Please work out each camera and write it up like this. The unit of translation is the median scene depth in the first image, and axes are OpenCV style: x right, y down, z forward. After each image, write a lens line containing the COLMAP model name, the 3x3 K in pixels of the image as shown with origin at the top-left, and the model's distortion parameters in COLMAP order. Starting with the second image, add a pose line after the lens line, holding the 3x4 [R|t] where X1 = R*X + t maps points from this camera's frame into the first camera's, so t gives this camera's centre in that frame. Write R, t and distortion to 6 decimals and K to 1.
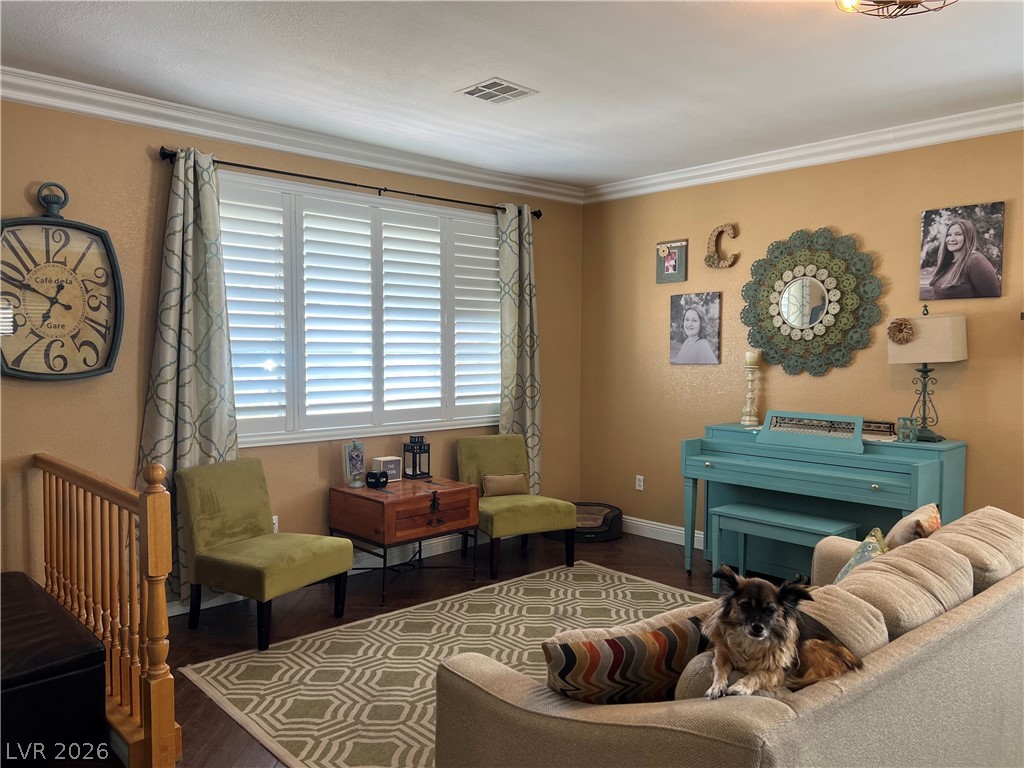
lens RADIAL K [[770.5, 0, 508.6], [0, 770.5, 384.7], [0, 0, 1]] dist [0.014364, -0.005836]
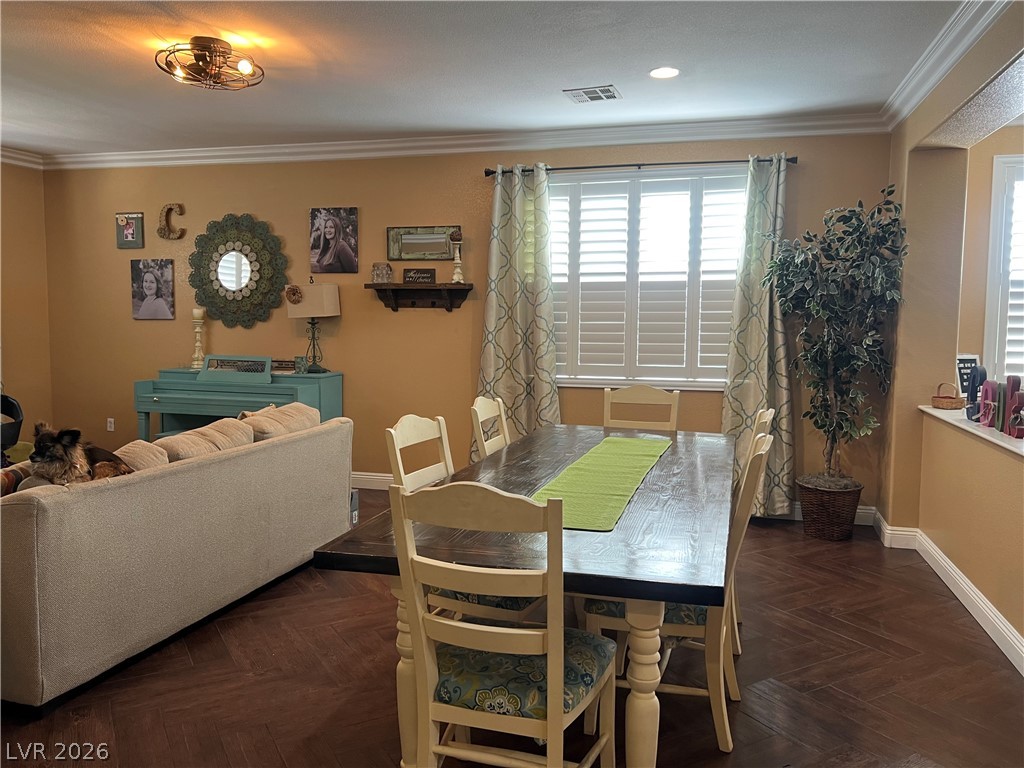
lens RADIAL K [[770.5, 0, 512.3], [0, 770.5, 378.6], [0, 0, 1]] dist [0.014364, -0.005836]
pose [[0.845392, -0.035716, 0.532952, 0.081578], [0.015305, 0.998972, 0.042668, 0.025120], [-0.533928, -0.027914, 0.845069, -0.338495]]
